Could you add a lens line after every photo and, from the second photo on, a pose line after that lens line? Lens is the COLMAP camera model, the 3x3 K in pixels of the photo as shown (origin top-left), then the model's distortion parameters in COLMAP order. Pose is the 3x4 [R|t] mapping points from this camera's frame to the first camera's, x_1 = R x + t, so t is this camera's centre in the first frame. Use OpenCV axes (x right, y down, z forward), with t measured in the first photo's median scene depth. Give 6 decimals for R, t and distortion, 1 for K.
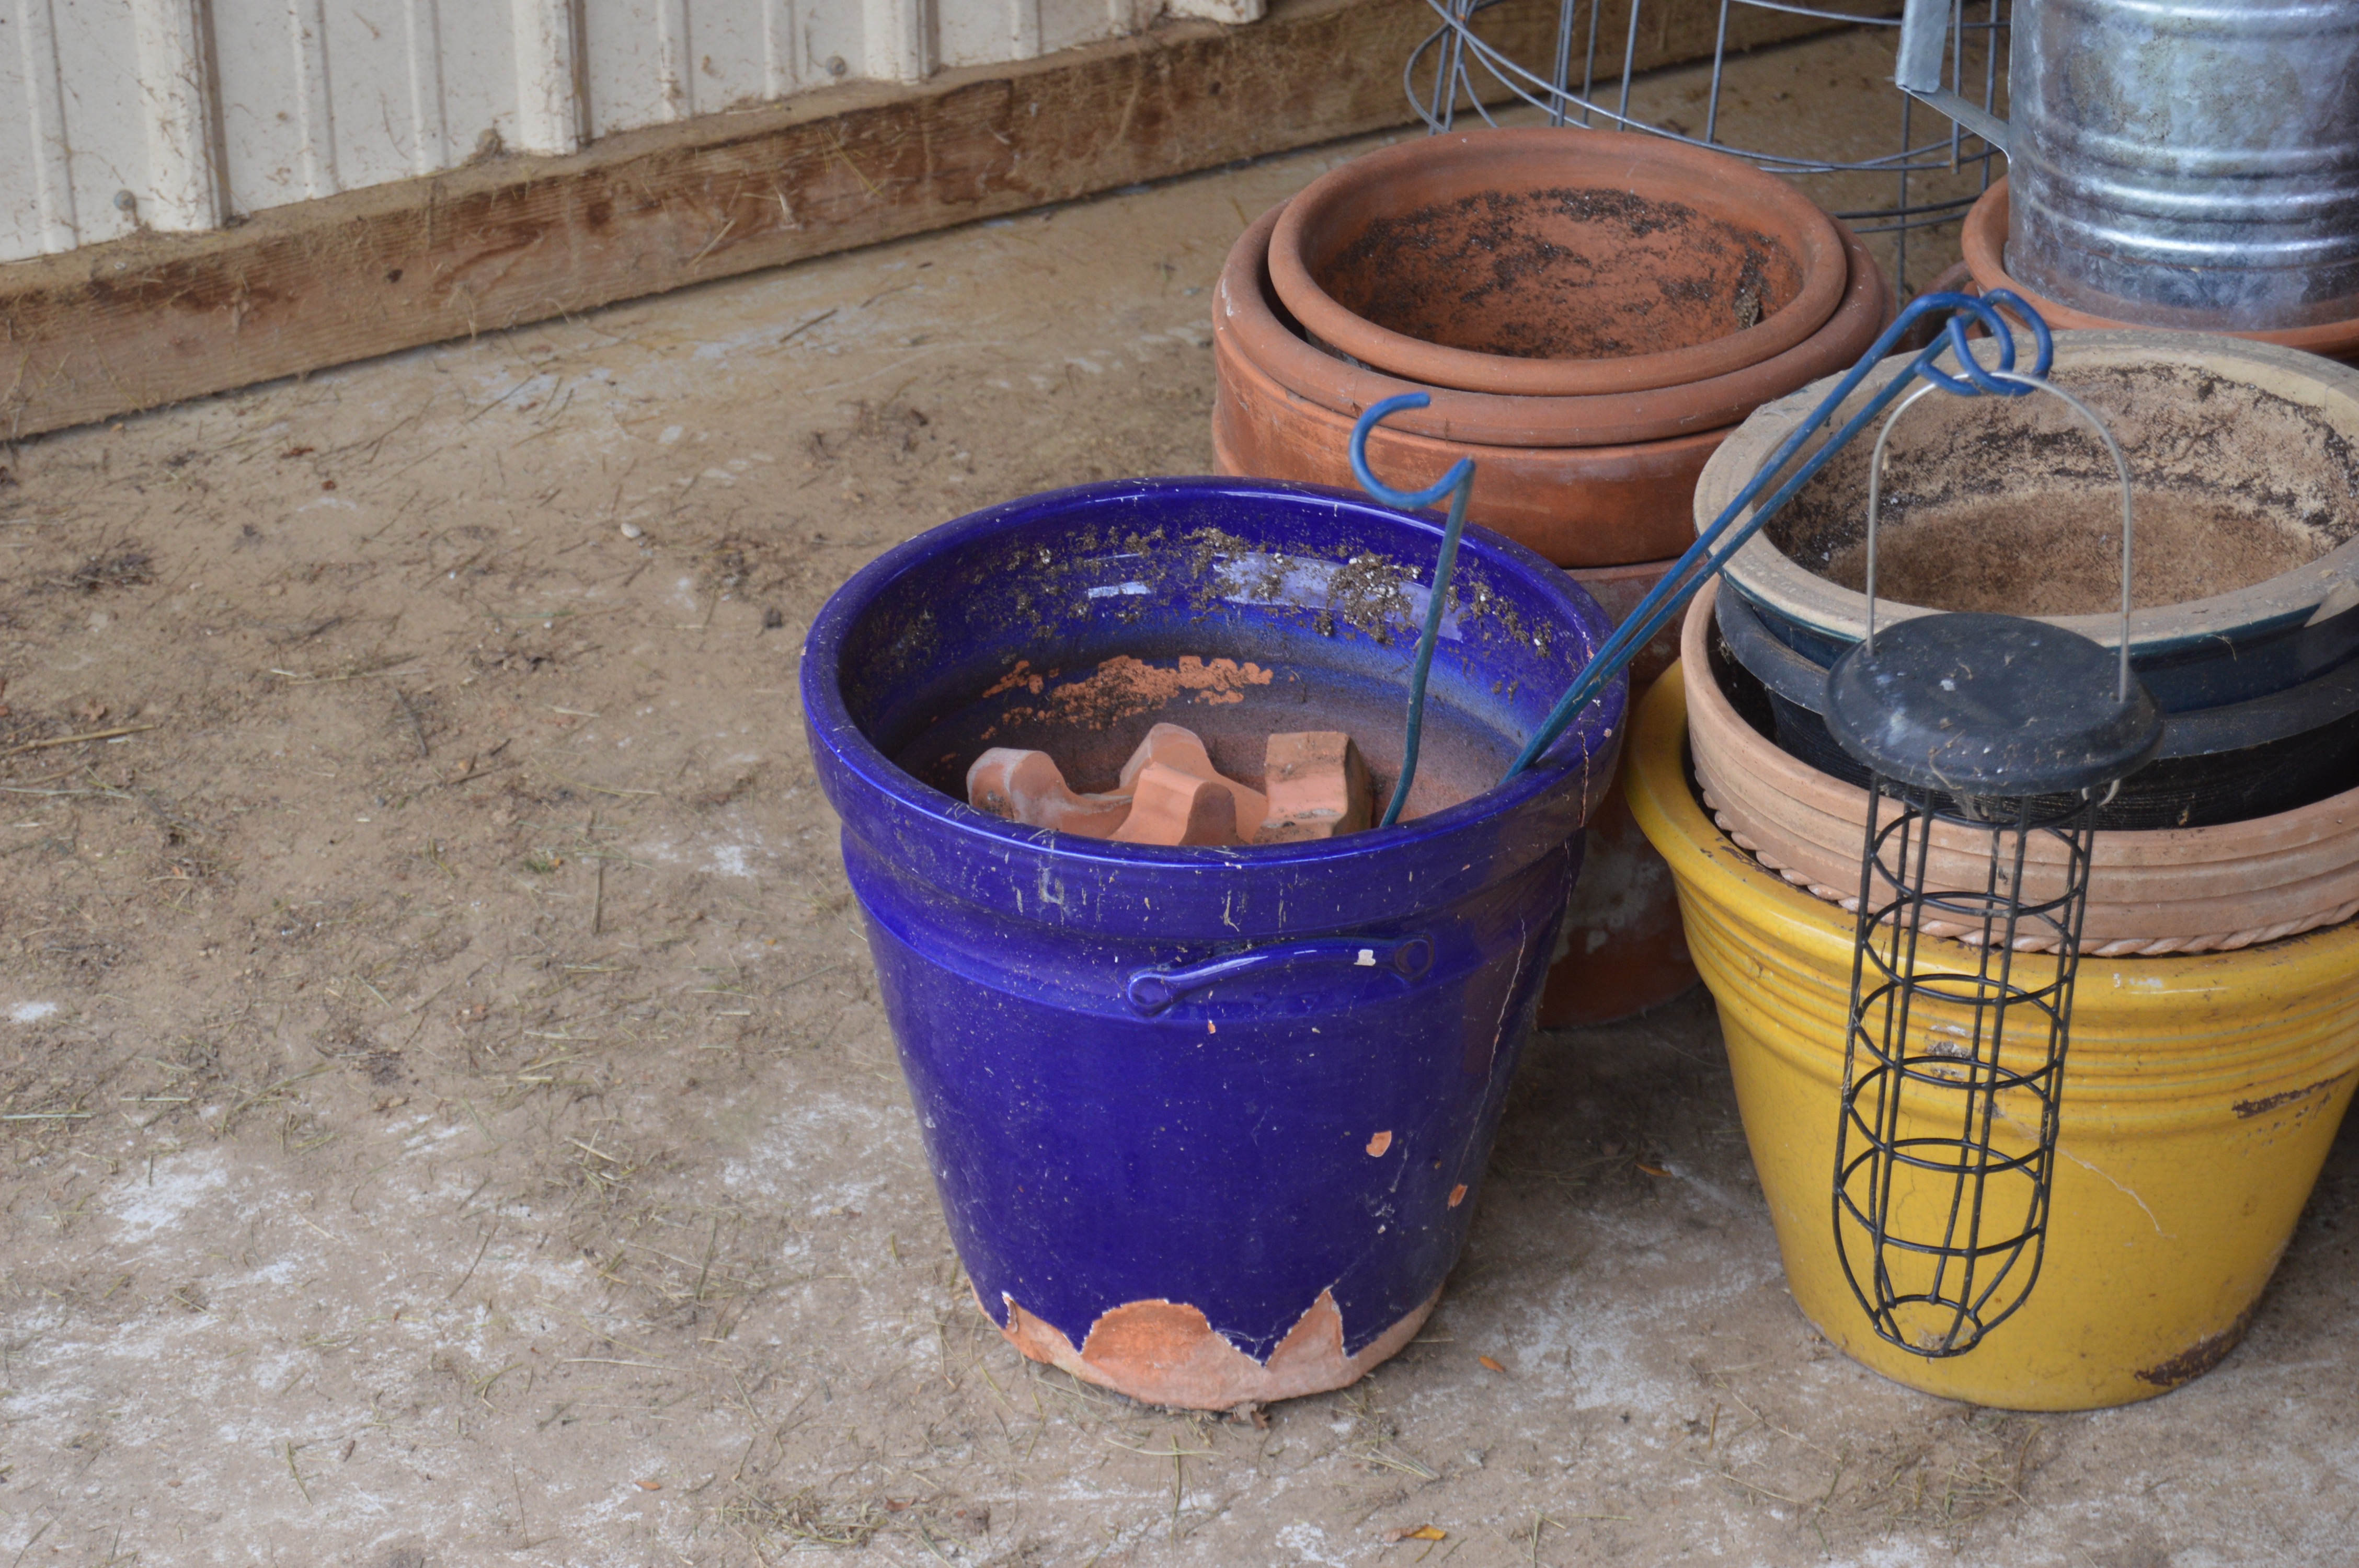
lens RADIAL K [[5390.7, 0, 1198.8], [0, 5390.7, 786.4], [0, 0, 1]] dist [-0.018109, 0.000000]
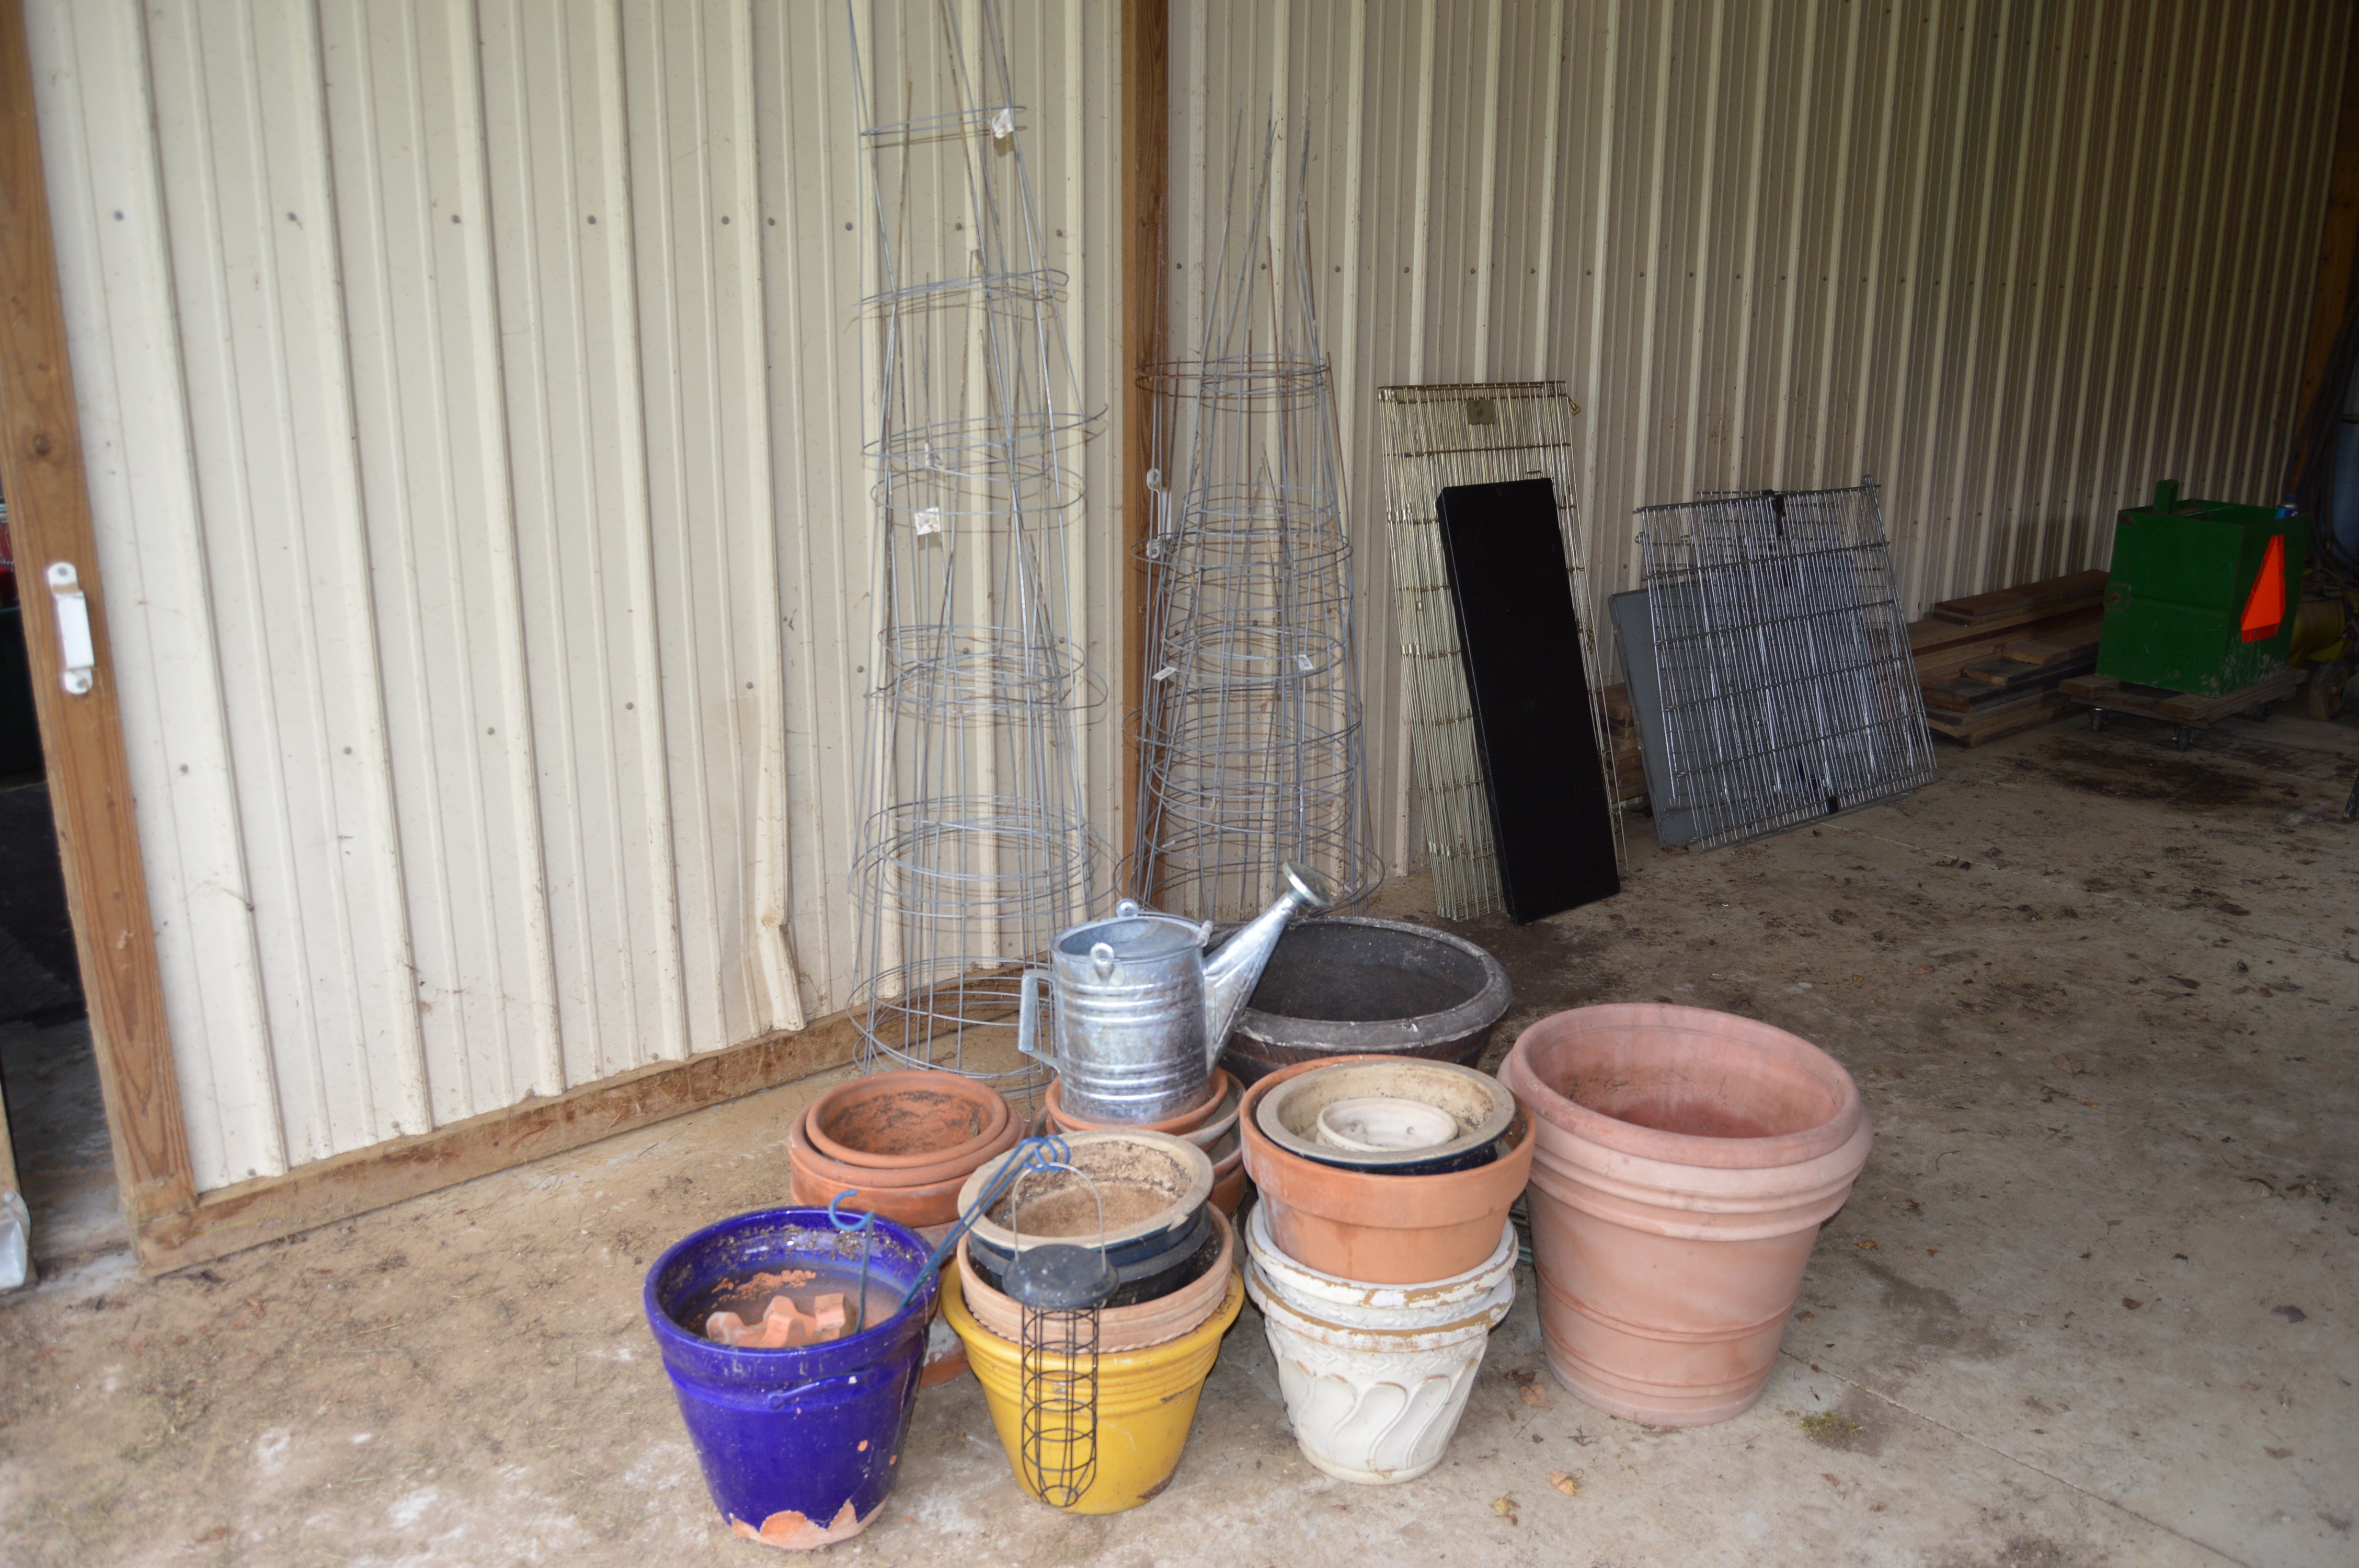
lens RADIAL K [[1858.2, 0, 1181.2], [0, 1858.2, 791.0], [0, 0, 1]] dist [-0.094339, 0.030624]
pose [[0.977074, -0.048457, 0.207312, 0.013260], [0.096897, 0.968270, -0.230358, -0.025626], [-0.189572, 0.245165, 0.950766, -0.016694]]
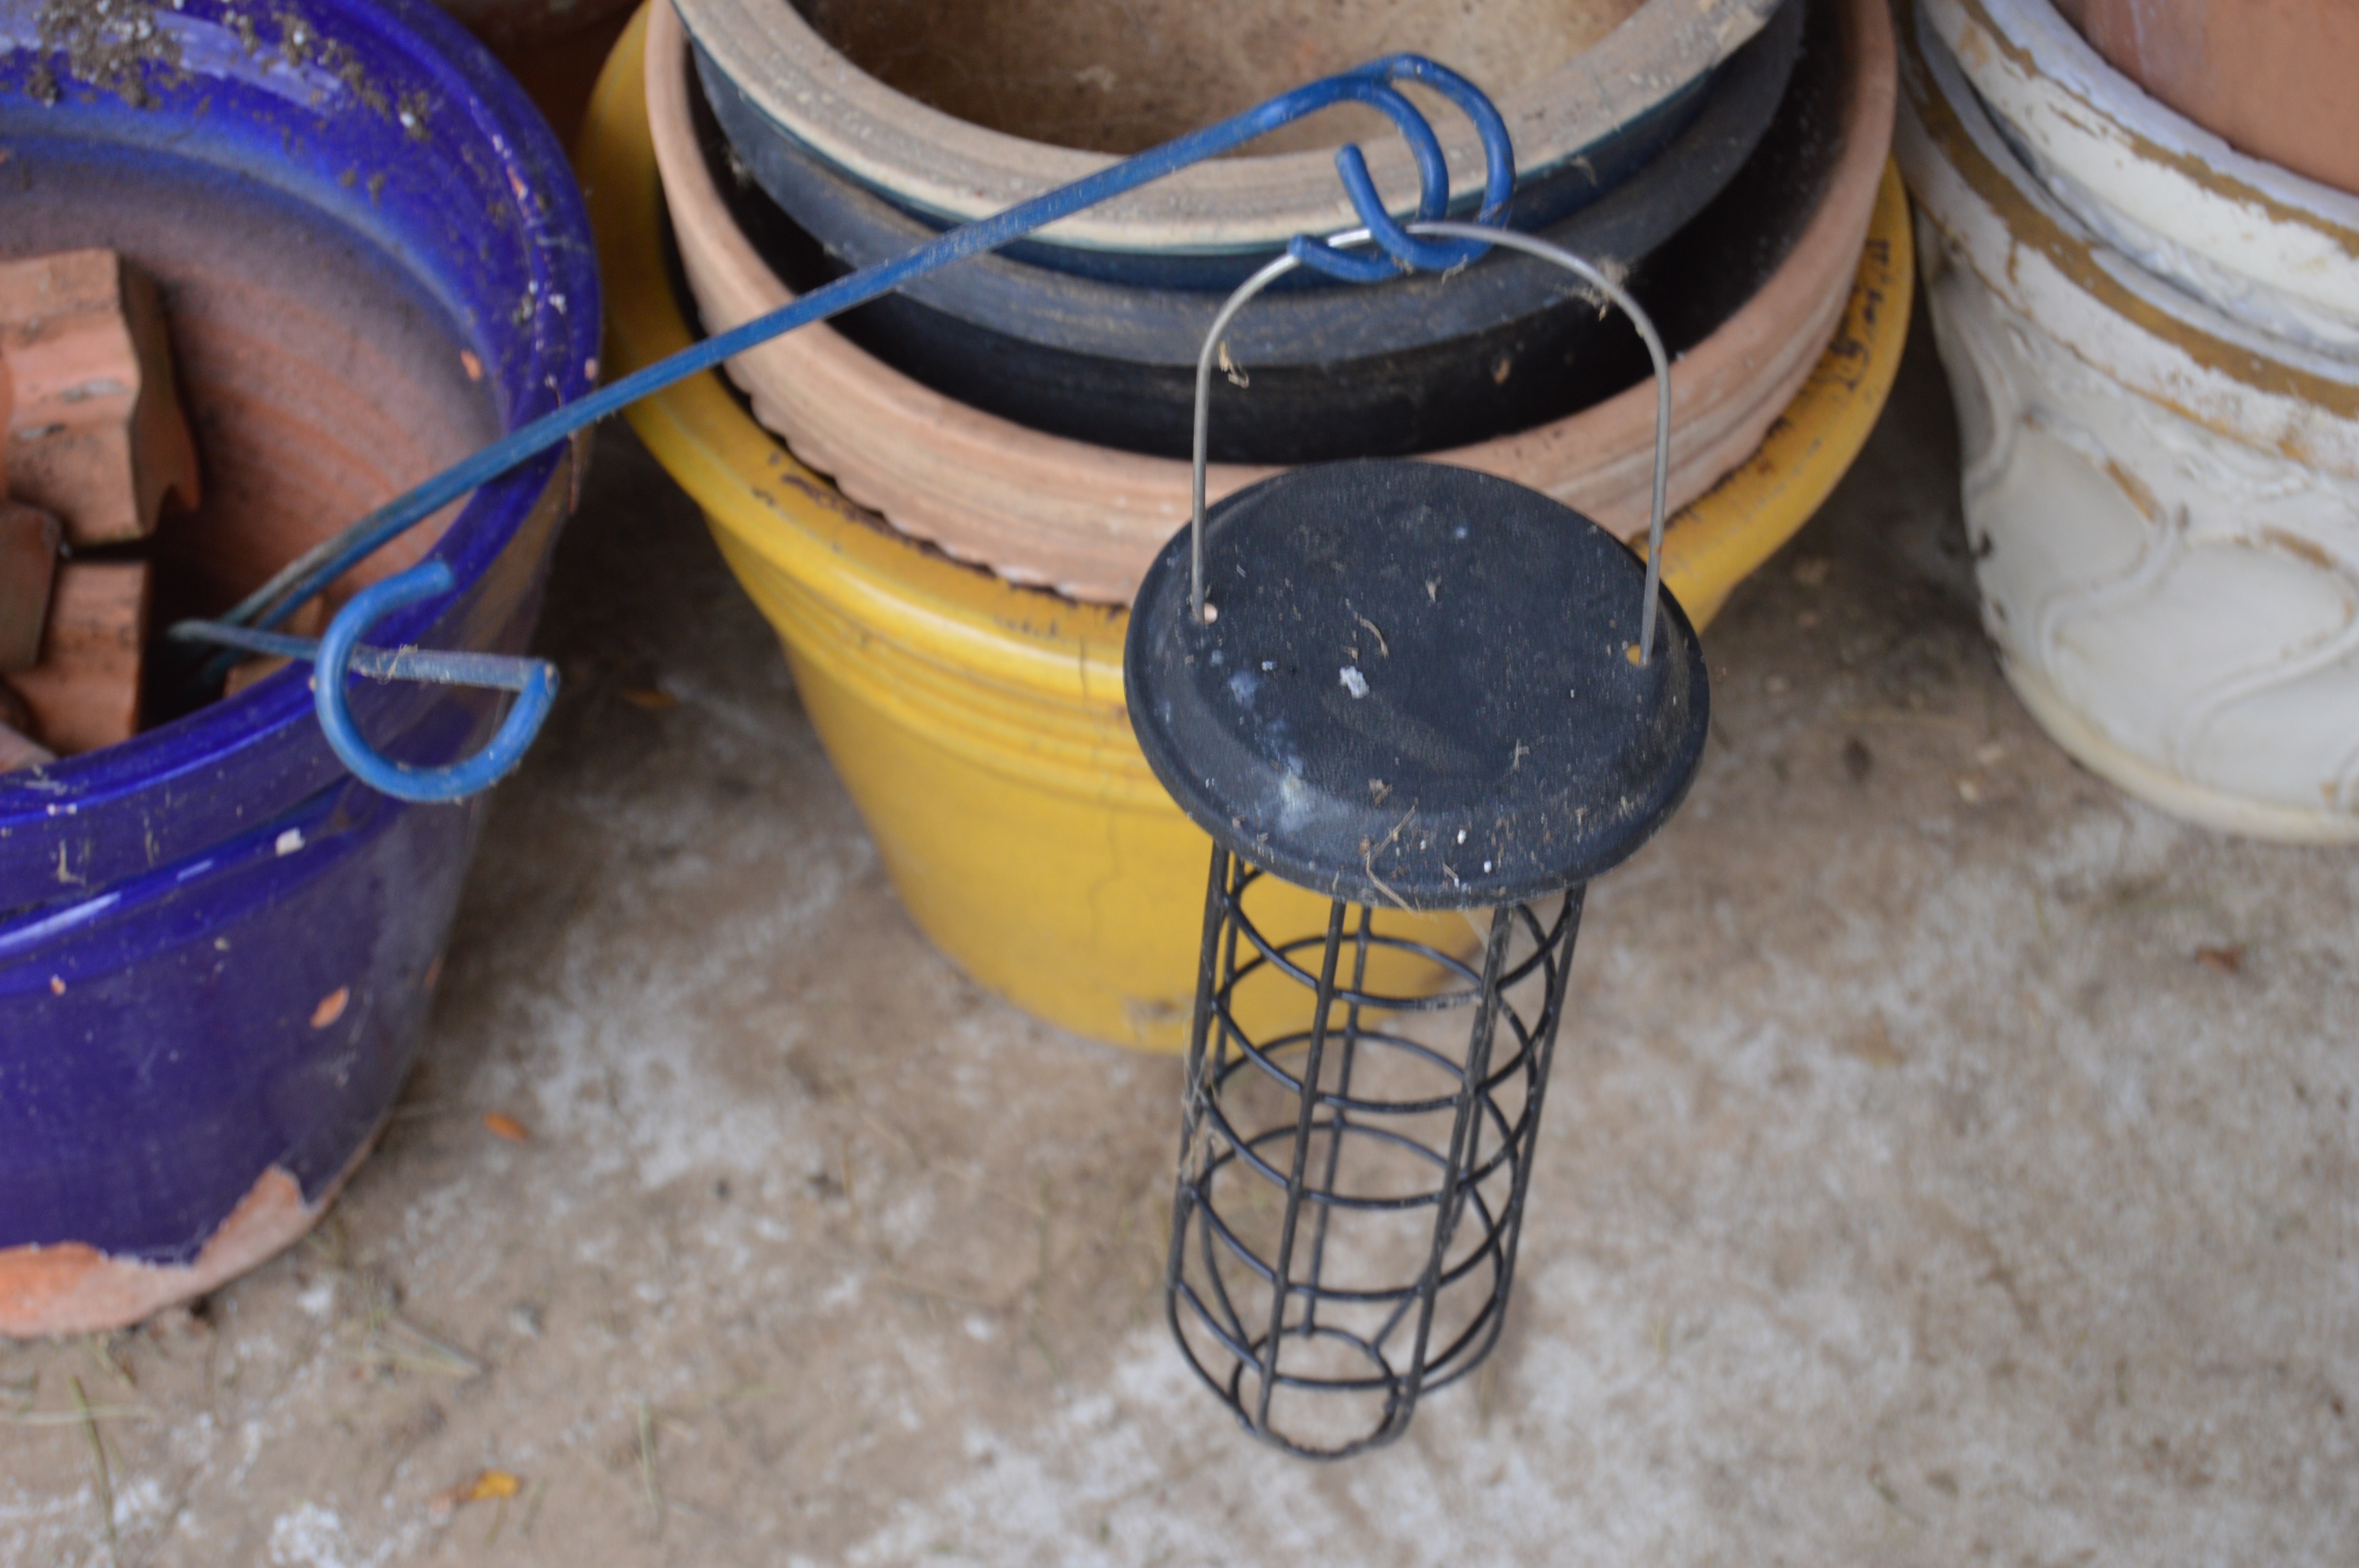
lens RADIAL K [[5390.7, 0, 1184.0], [0, 5390.7, 788.9], [0, 0, 1]] dist [-0.018109, 0.000000]
pose [[0.952155, -0.207511, 0.224365, -0.007761], [0.112037, 0.920039, 0.375467, -0.173877], [-0.284338, -0.332366, 0.899269, 0.370018]]
